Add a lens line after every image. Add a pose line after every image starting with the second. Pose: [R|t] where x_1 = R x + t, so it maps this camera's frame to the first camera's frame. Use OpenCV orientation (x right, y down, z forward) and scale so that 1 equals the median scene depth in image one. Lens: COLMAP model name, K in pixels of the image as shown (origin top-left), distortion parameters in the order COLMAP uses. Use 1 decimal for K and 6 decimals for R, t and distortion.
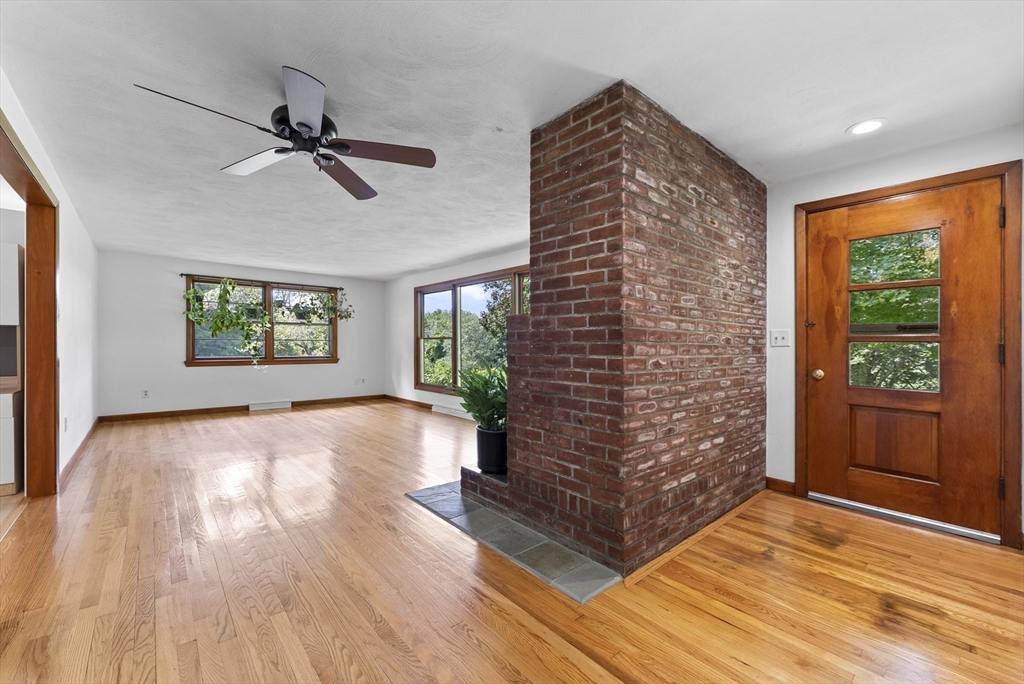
lens RADIAL K [[416.1, 0, 516.2], [0, 416.1, 345.6], [0, 0, 1]] dist [0.001874, -0.000314]
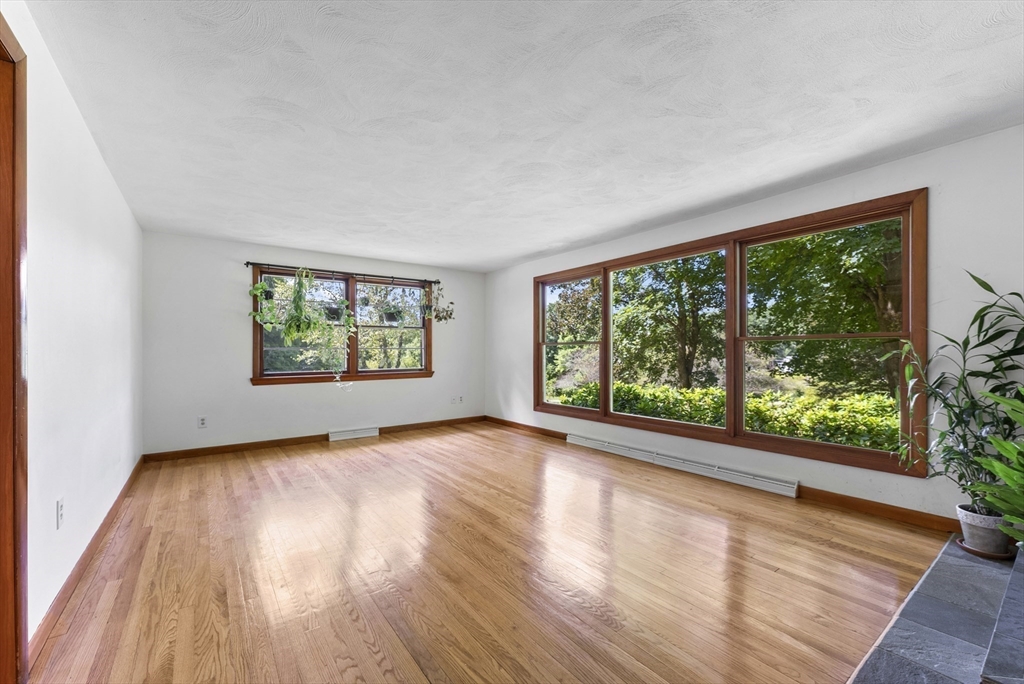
lens RADIAL K [[416.1, 0, 517.8], [0, 416.1, 344.5], [0, 0, 1]] dist [0.001874, -0.000314]
pose [[0.996745, -0.013559, -0.079472, -0.231371], [0.012188, 0.999769, -0.017714, -0.004041], [0.079694, 0.016687, 0.996680, 0.261024]]
